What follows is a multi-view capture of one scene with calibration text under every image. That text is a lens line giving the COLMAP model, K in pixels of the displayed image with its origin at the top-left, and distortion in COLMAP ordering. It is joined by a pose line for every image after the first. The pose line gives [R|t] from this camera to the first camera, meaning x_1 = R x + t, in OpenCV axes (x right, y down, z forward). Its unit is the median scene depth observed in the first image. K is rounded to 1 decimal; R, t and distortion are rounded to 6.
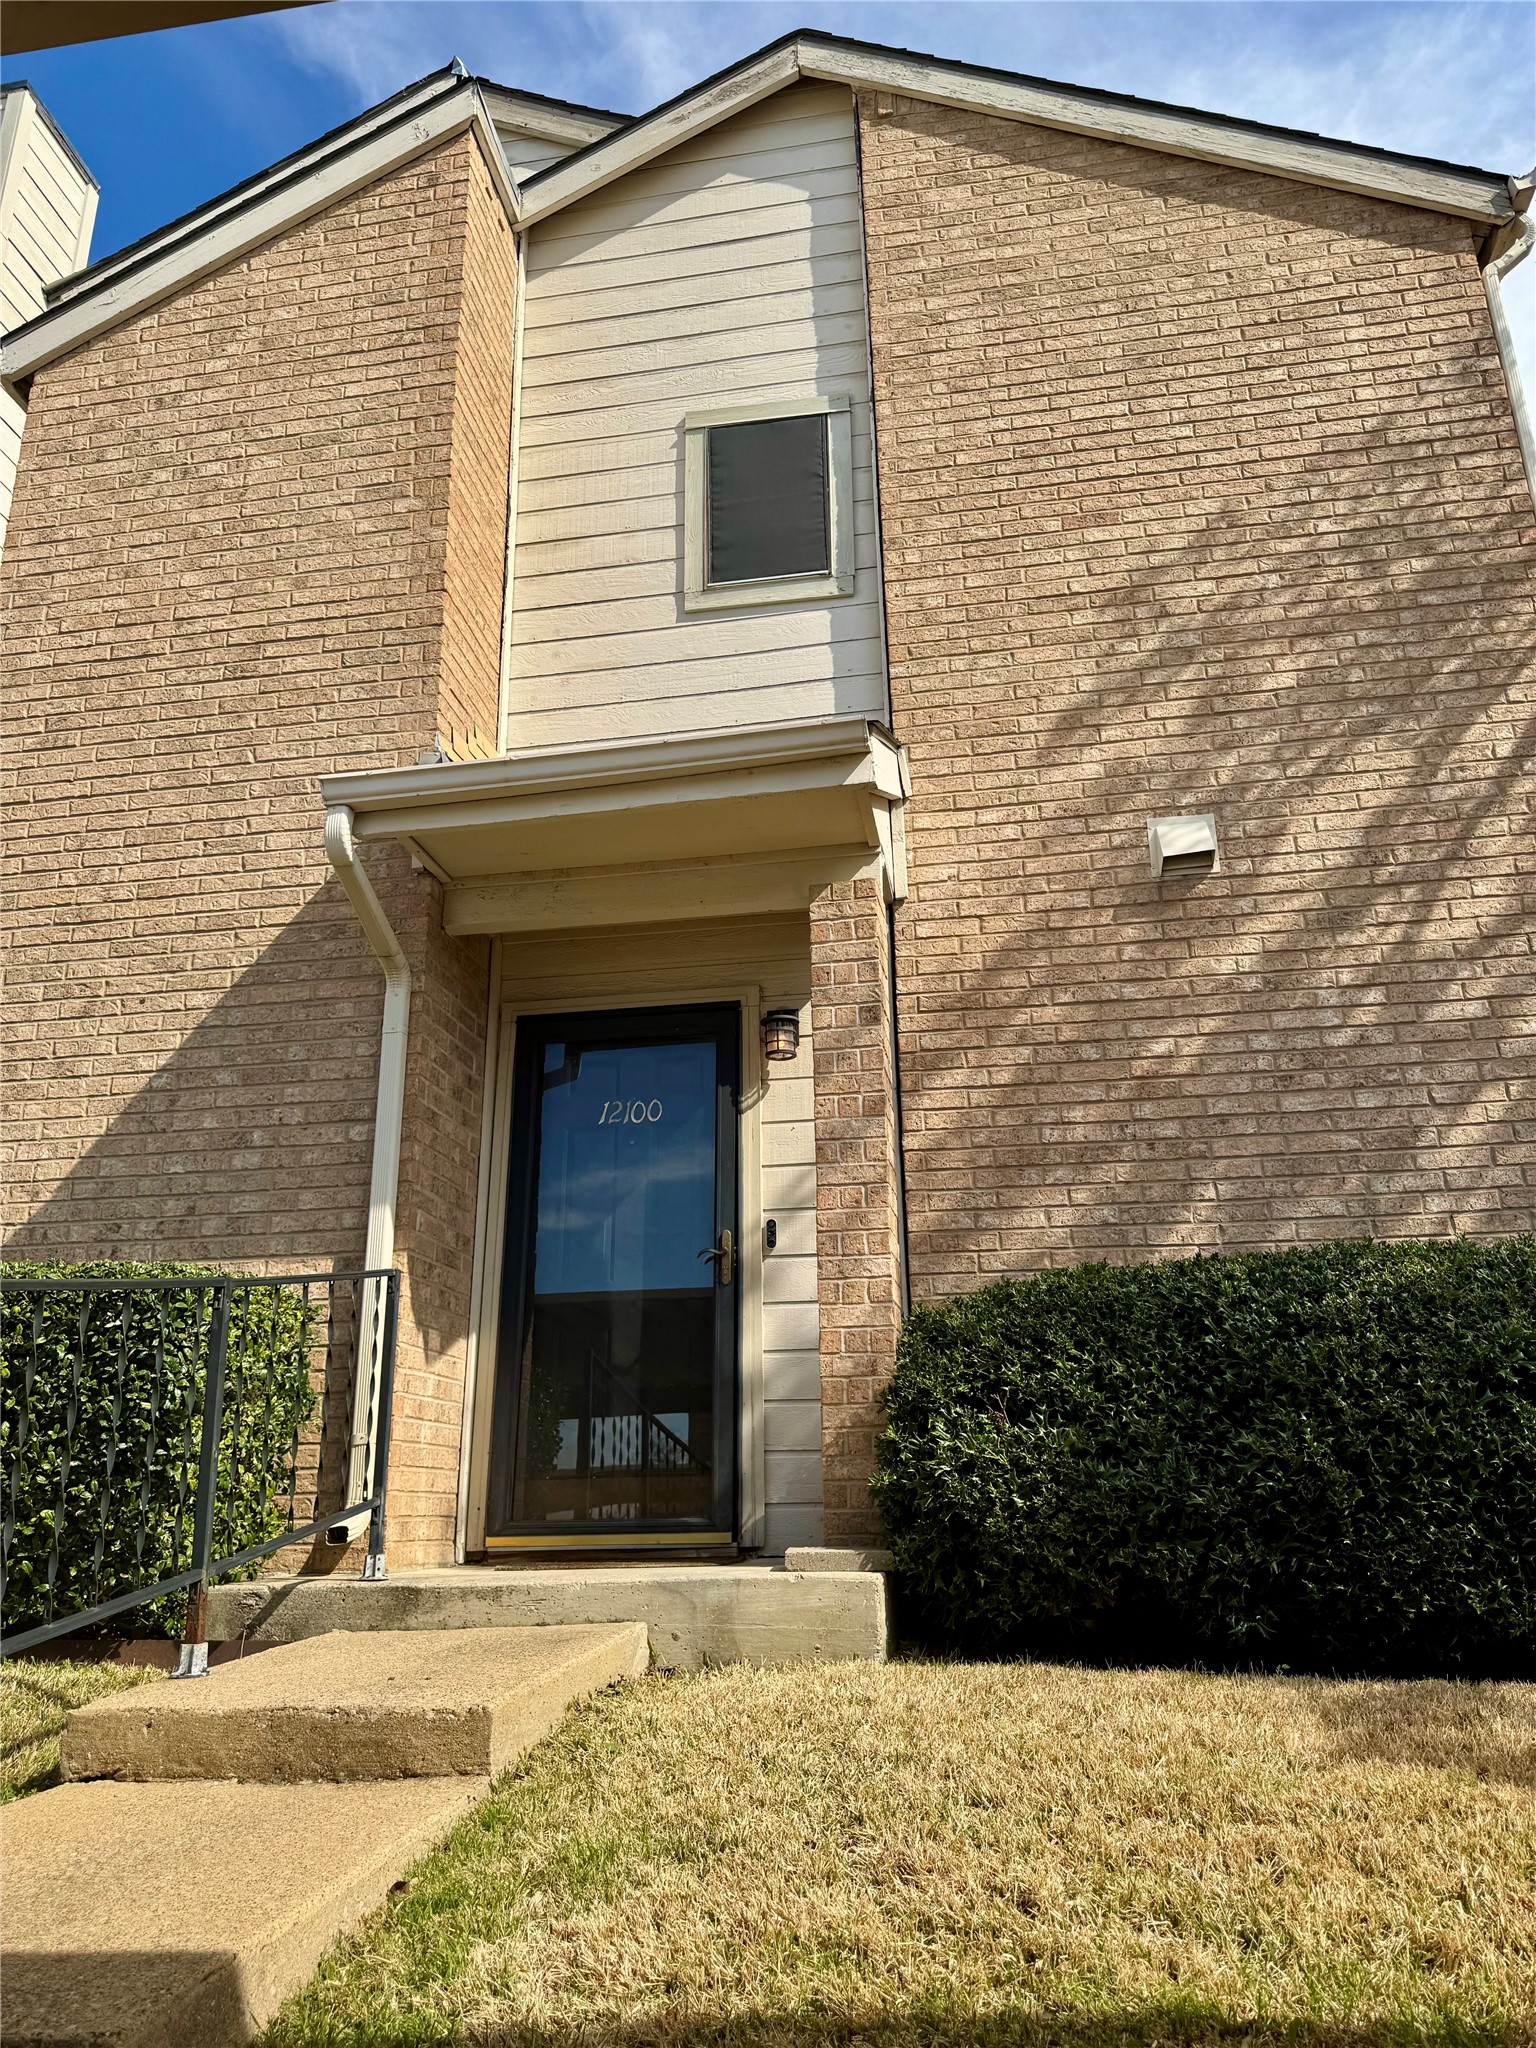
lens RADIAL K [[1453.1, 0, 778.4], [0, 1453.1, 1036.5], [0, 0, 1]] dist [0.040191, -0.024448]
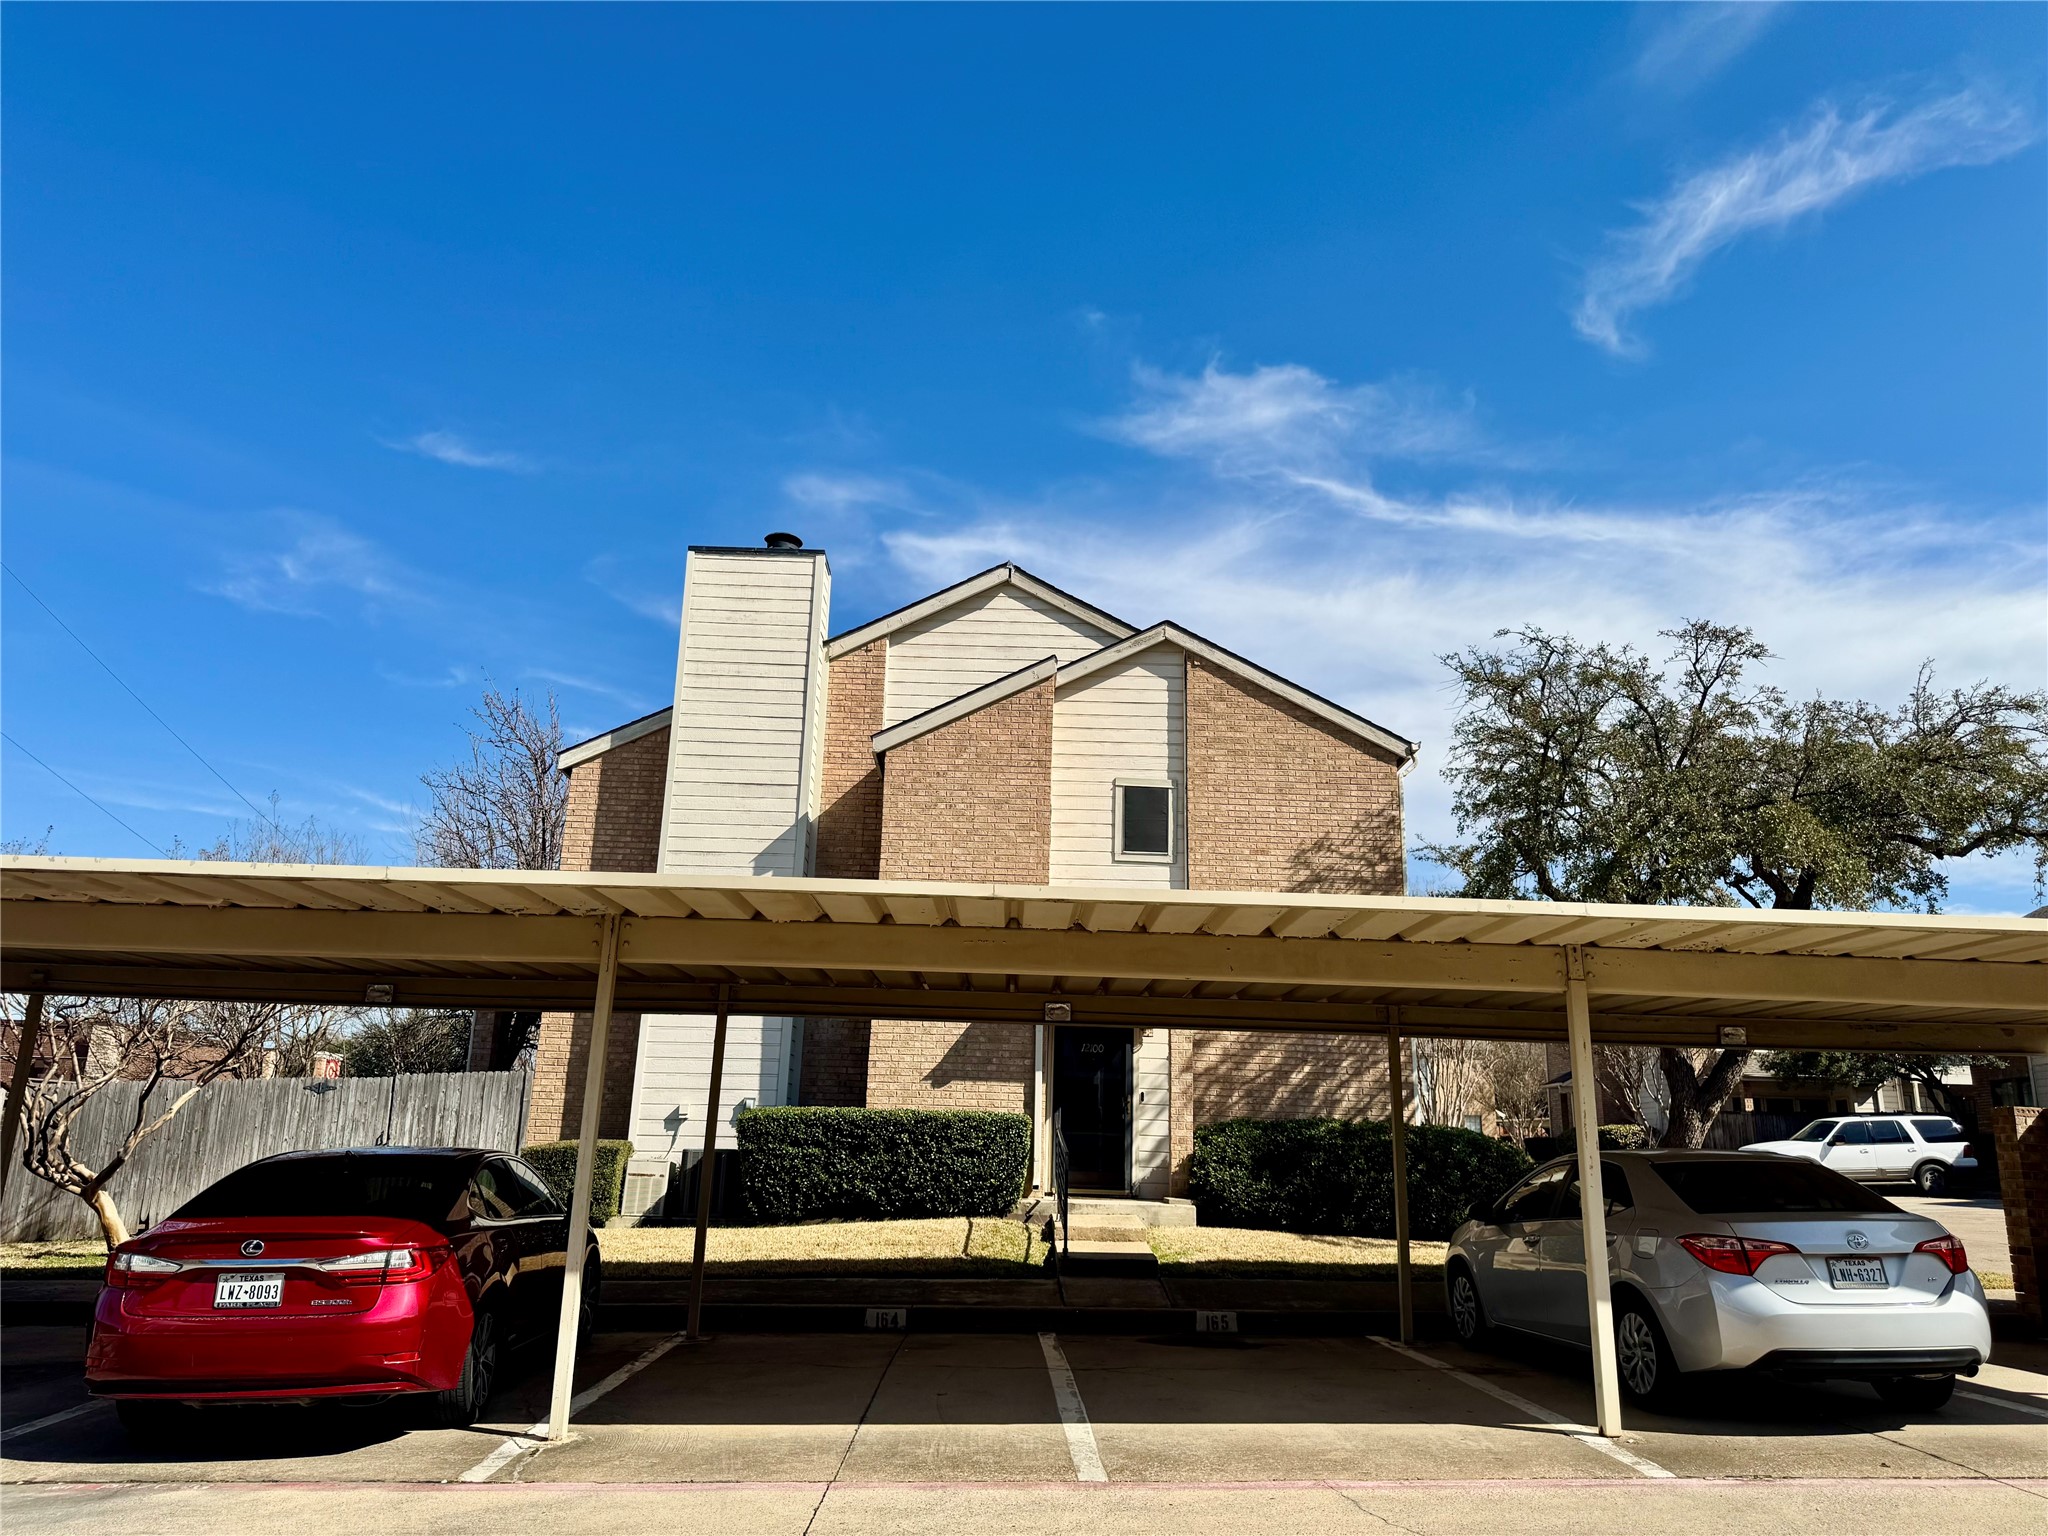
lens RADIAL K [[1453.1, 0, 1006.6], [0, 1453.1, 755.4], [0, 0, 1]] dist [0.040191, -0.024448]
pose [[0.985258, 0.089639, 0.145711, -0.794276], [-0.099227, 0.993259, 0.059913, -0.733430], [-0.139358, -0.073489, 0.987511, -1.954184]]
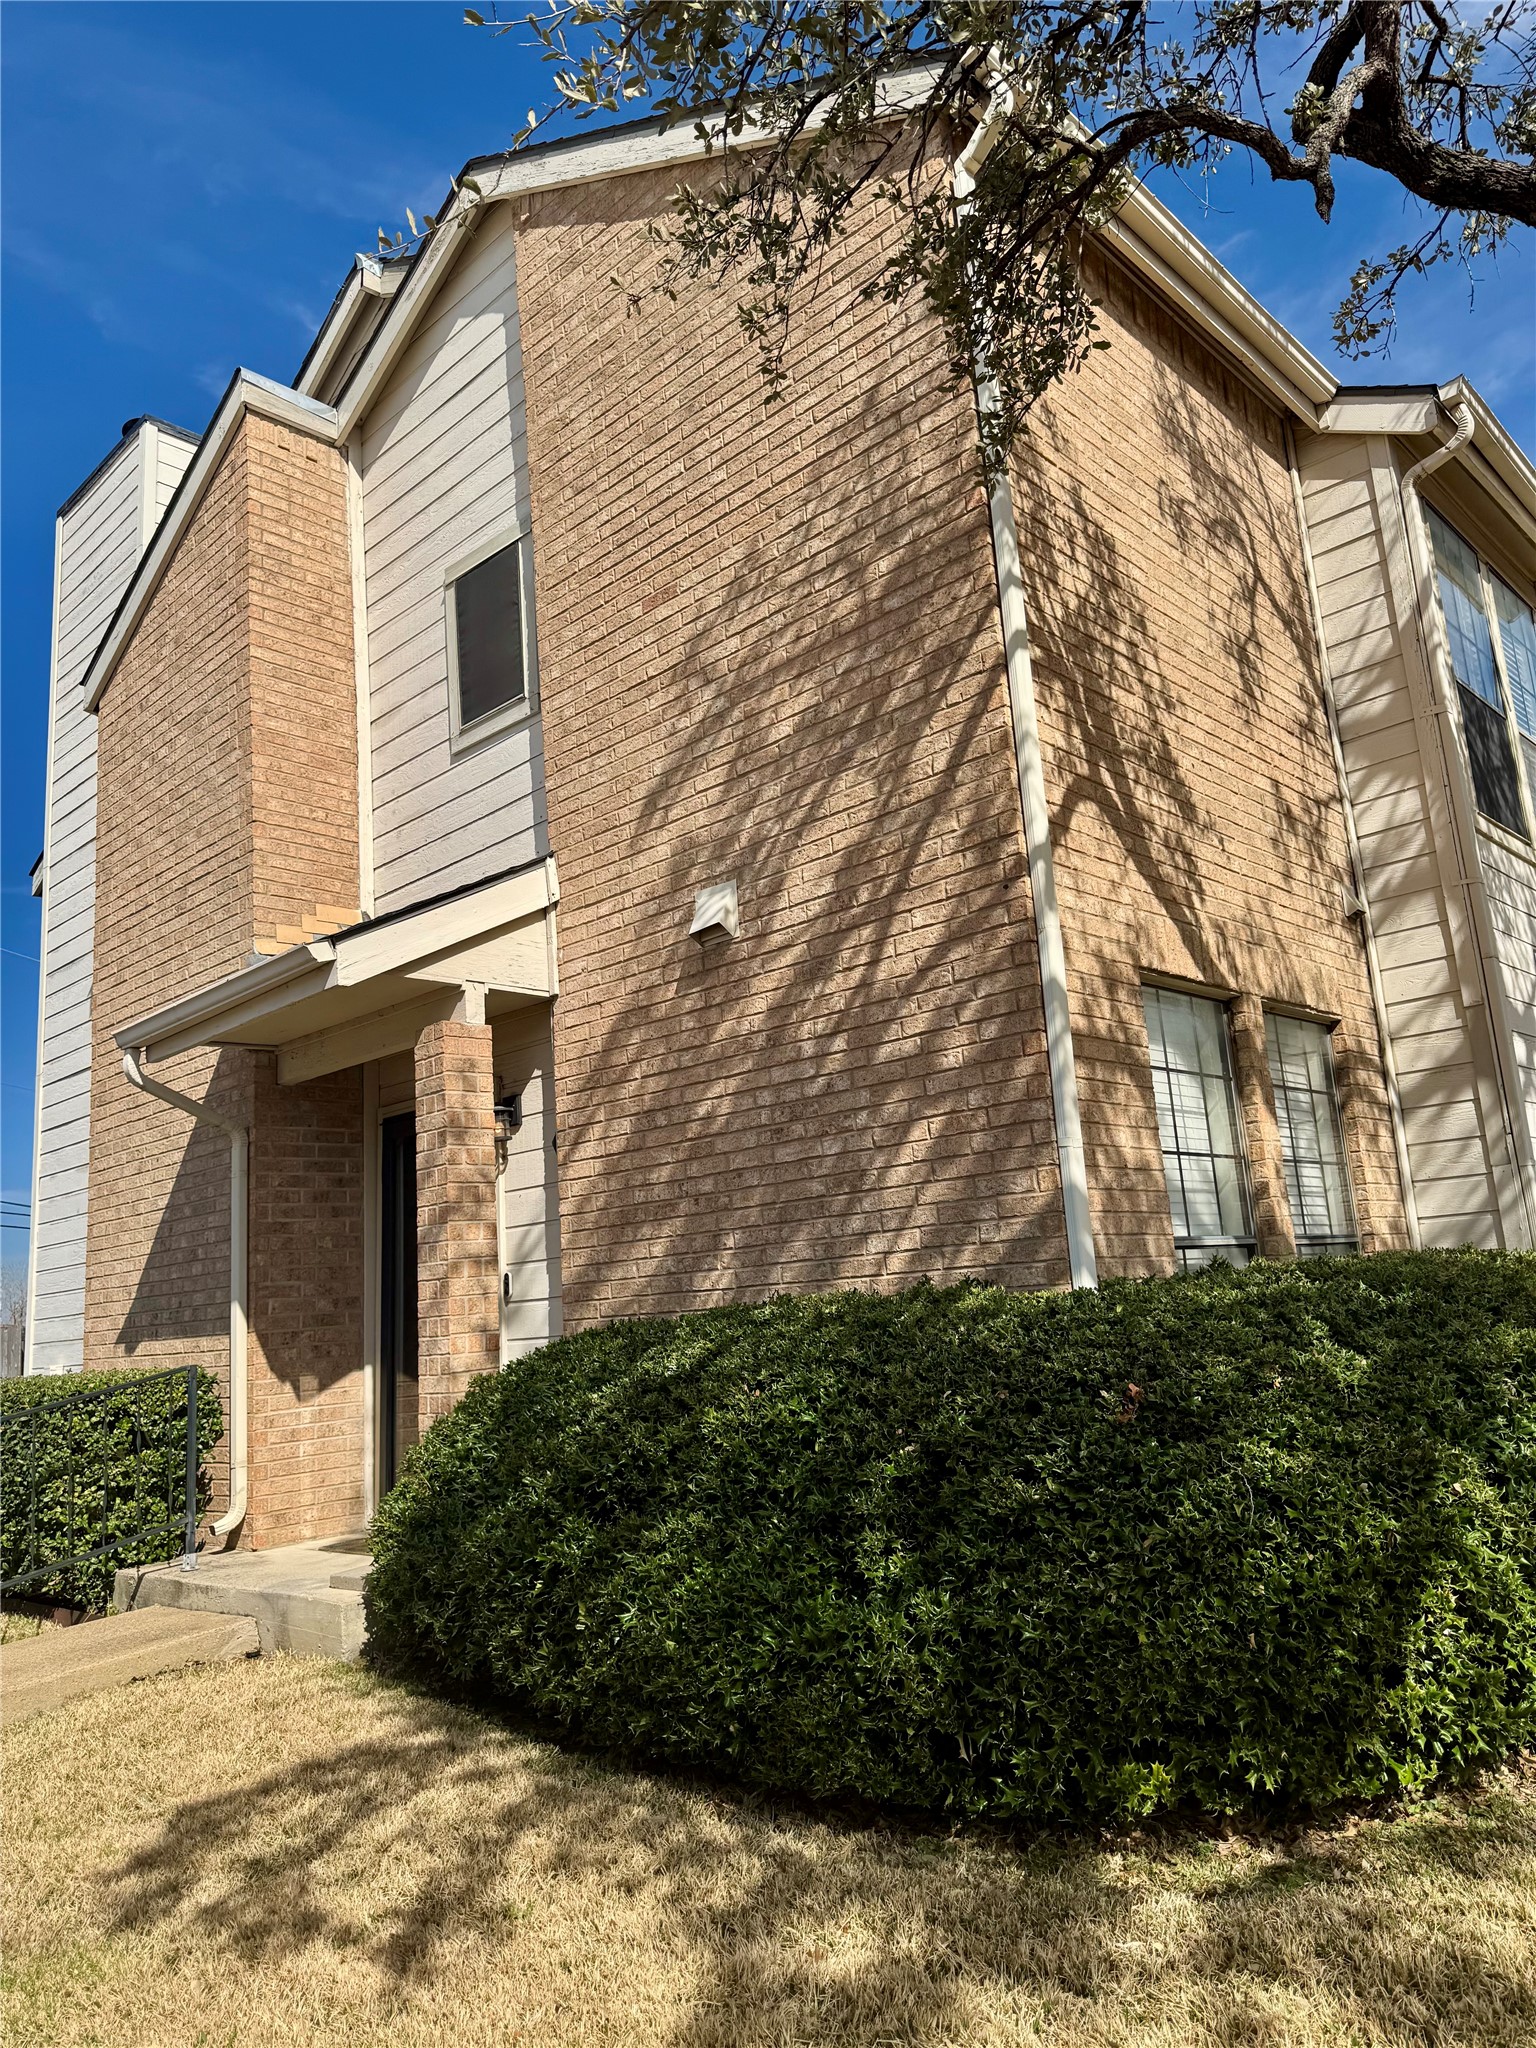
lens RADIAL K [[1453.1, 0, 768.0], [0, 1453.1, 1036.7], [0, 0, 1]] dist [0.040191, -0.024448]
pose [[0.825171, -0.148503, -0.545013, 0.890044], [0.233677, 0.968140, 0.090000, -0.131626], [0.514284, -0.201623, 0.833583, 0.097985]]
